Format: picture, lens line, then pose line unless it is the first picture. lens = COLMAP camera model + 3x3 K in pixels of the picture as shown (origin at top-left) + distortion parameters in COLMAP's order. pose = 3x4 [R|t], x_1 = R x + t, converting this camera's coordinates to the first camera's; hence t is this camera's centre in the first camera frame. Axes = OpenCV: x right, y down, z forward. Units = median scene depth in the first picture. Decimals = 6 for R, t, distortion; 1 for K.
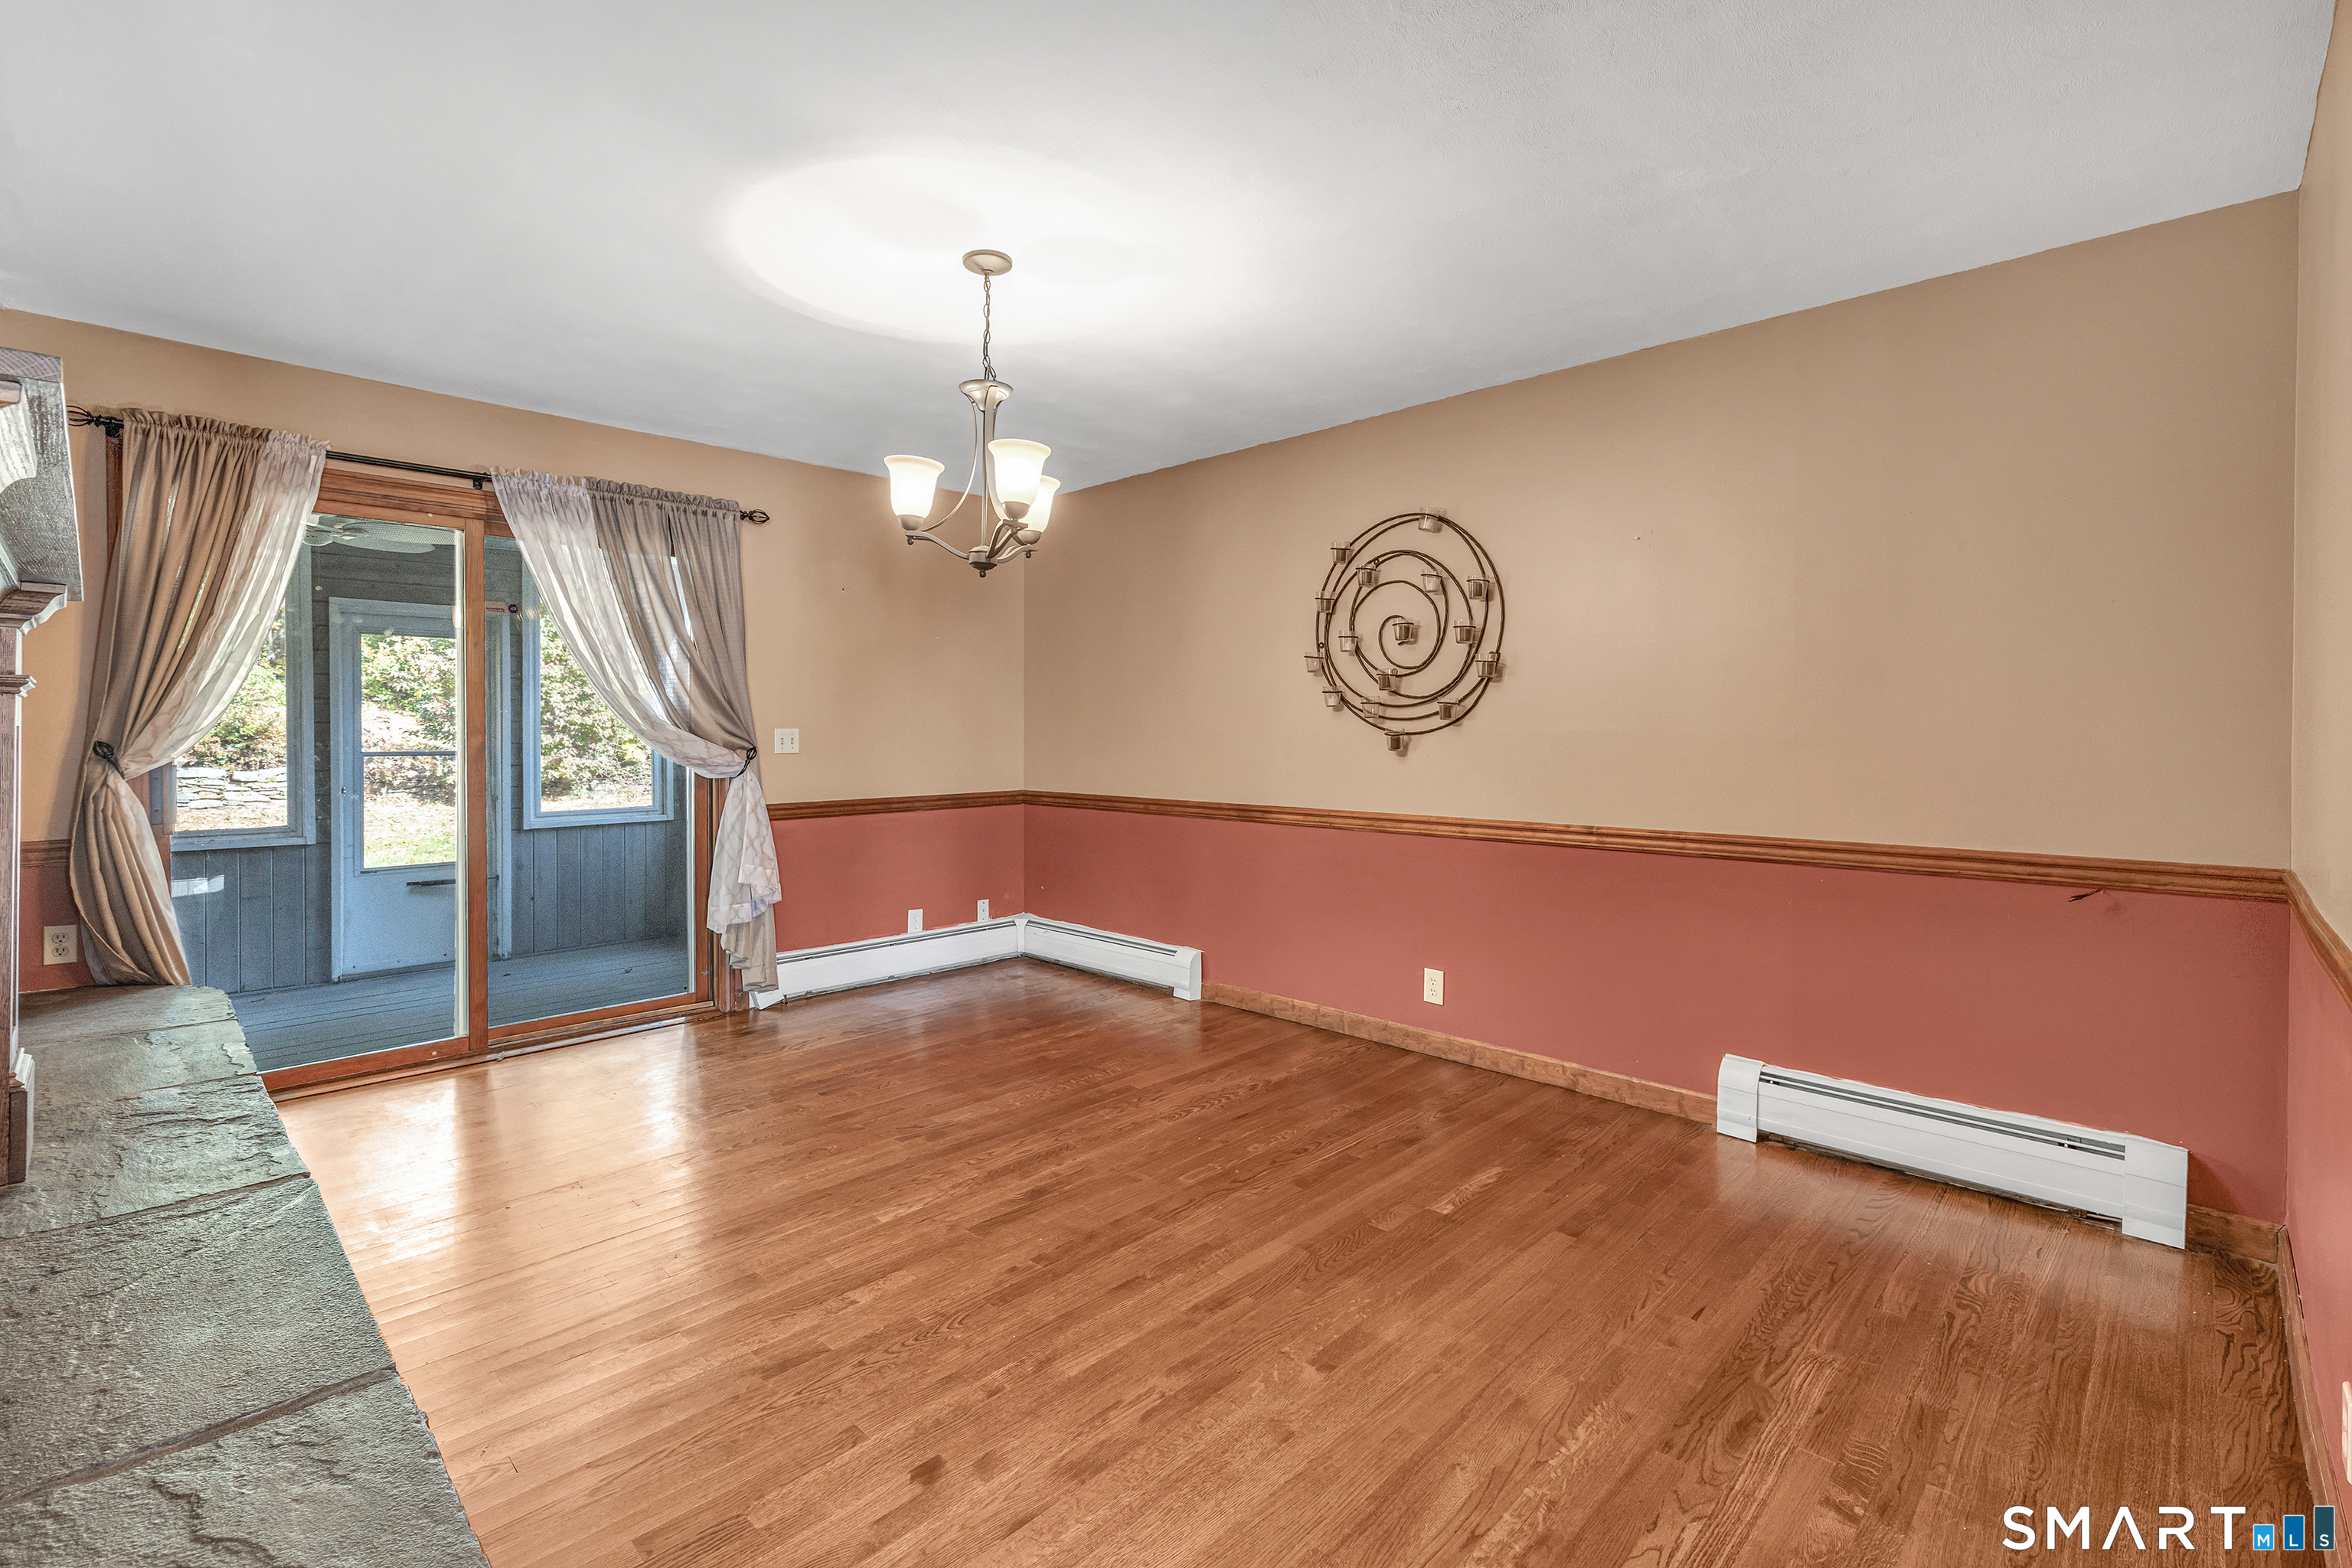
lens RADIAL K [[1058.9, 0, 1170.1], [0, 1058.9, 741.1], [0, 0, 1]] dist [0.001645, 0.000082]
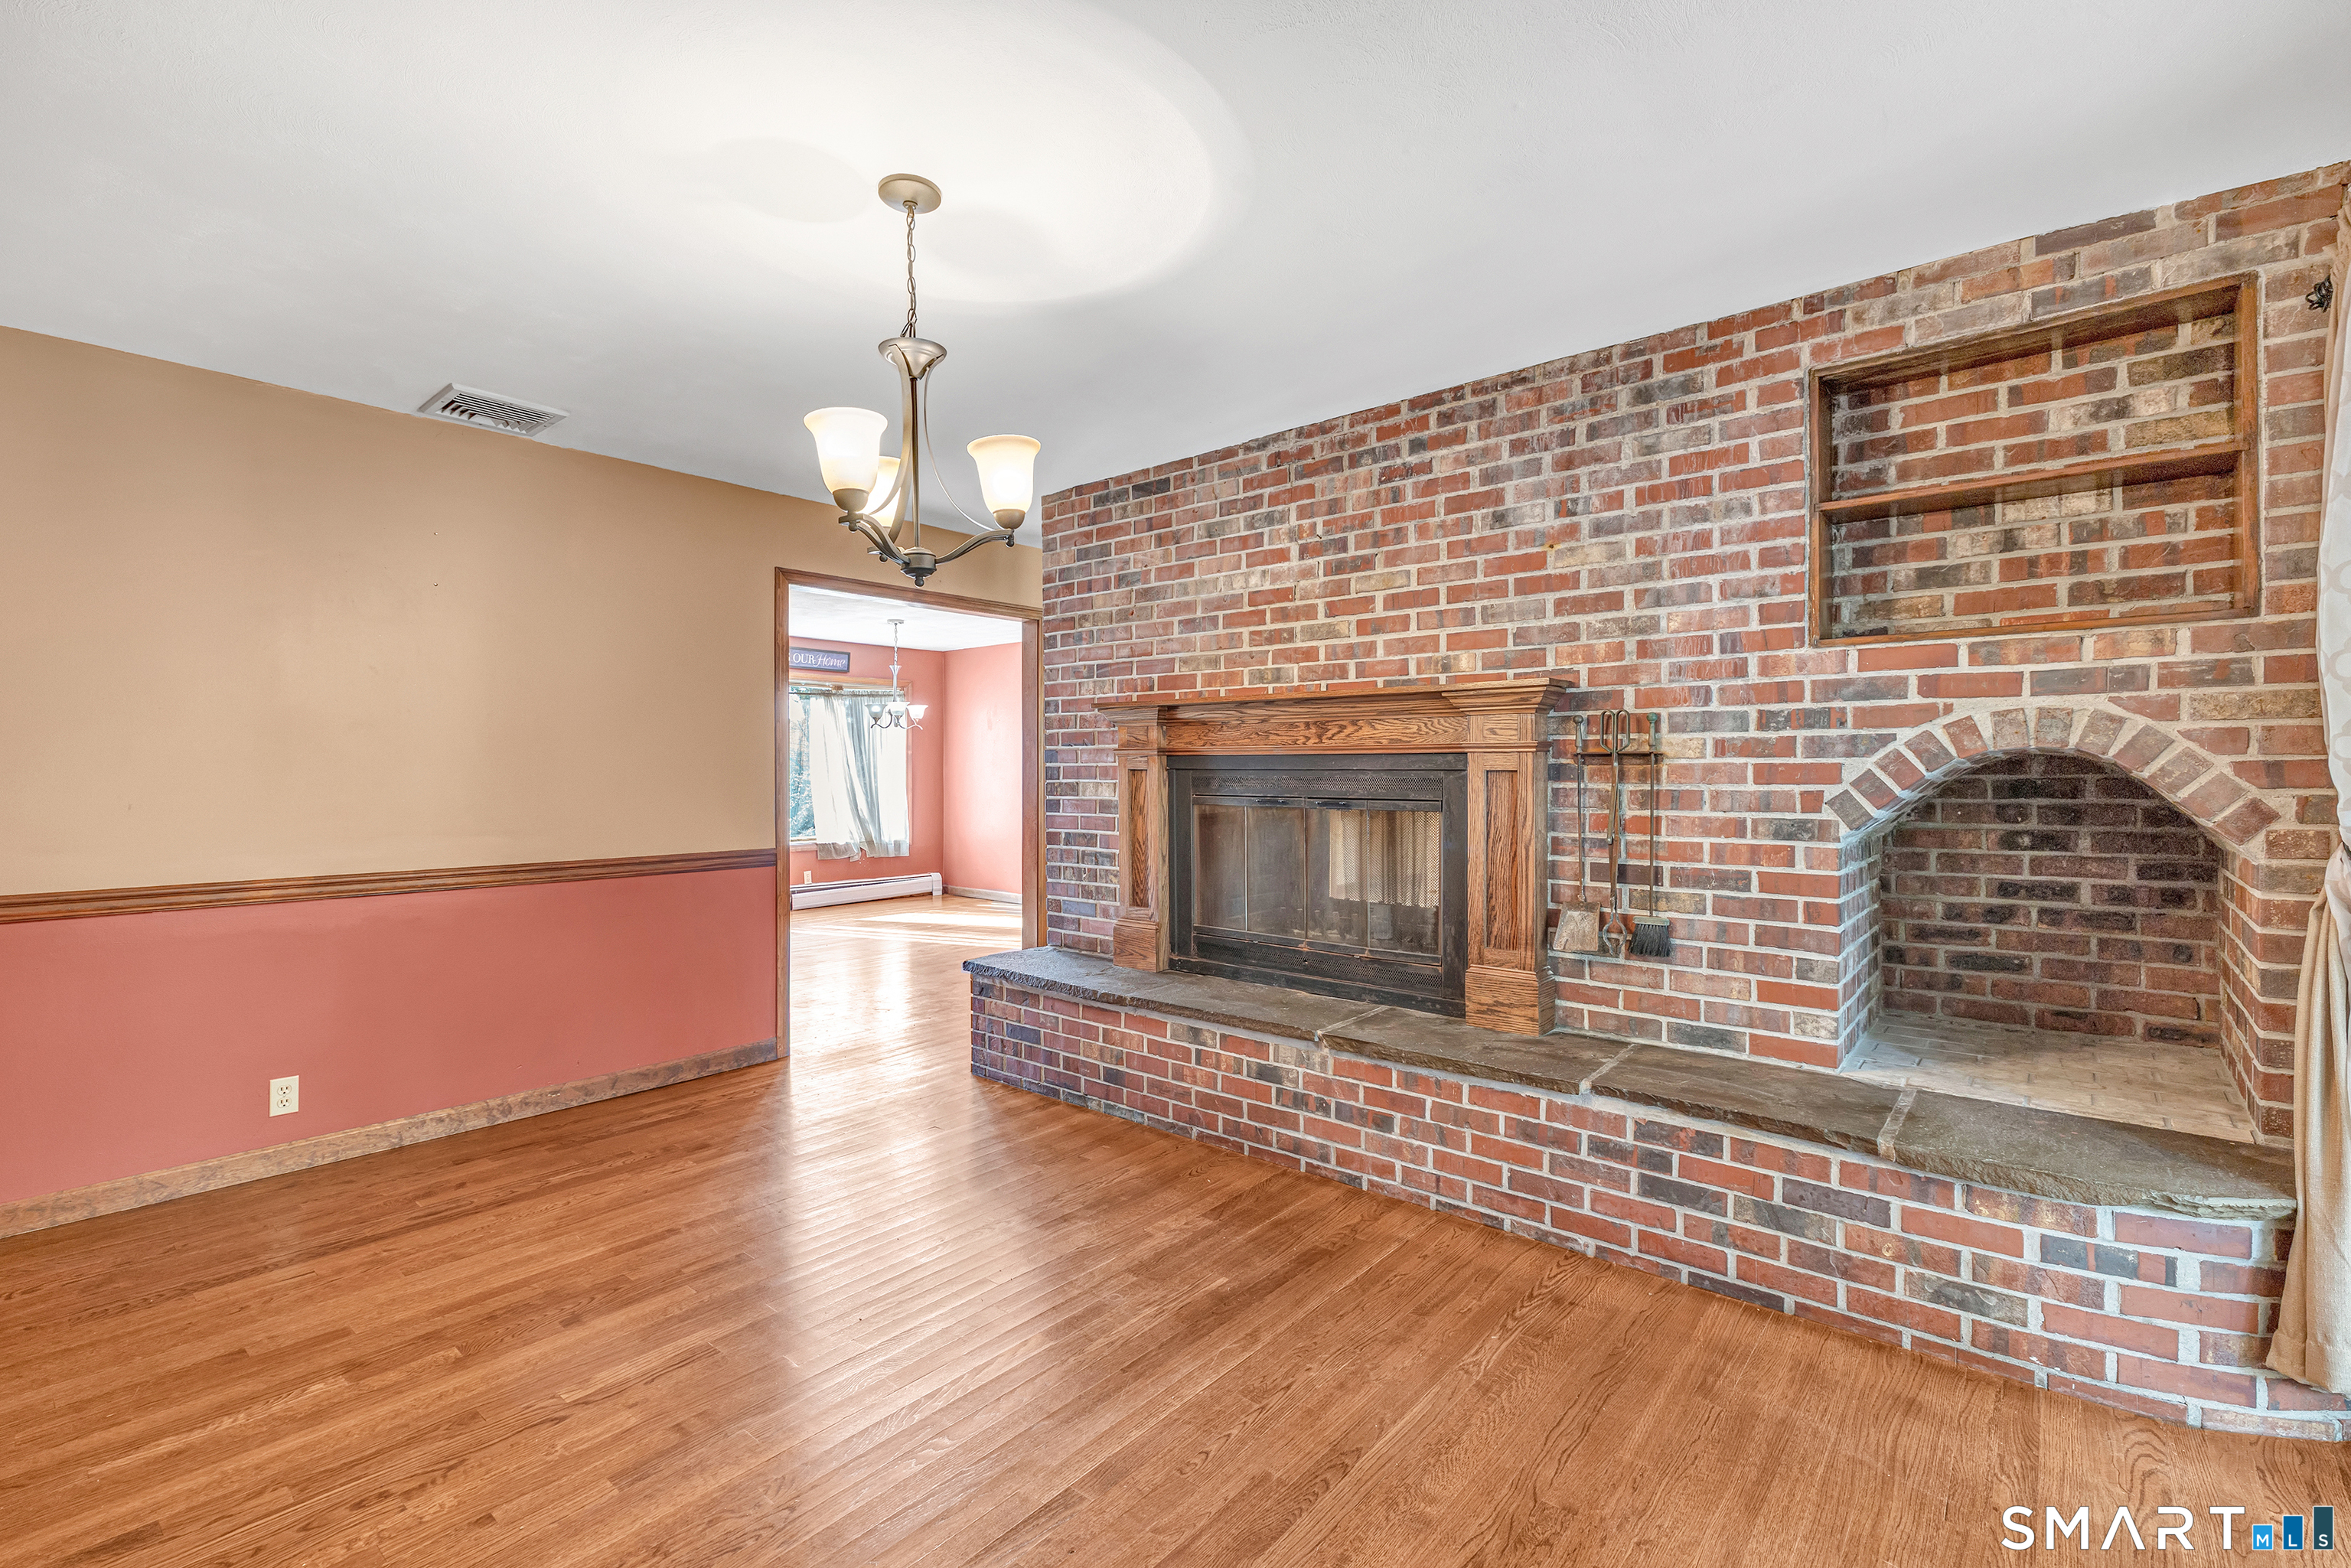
lens RADIAL K [[1038.9, 0, 1181.7], [0, 1038.9, 770.4], [0, 0, 1]] dist [0.000330, 0.000039]
pose [[-0.997549, -0.001258, -0.069962, -0.307026], [-0.001872, 0.999960, 0.008718, -0.021941], [0.069948, 0.008828, -0.997512, 1.744034]]
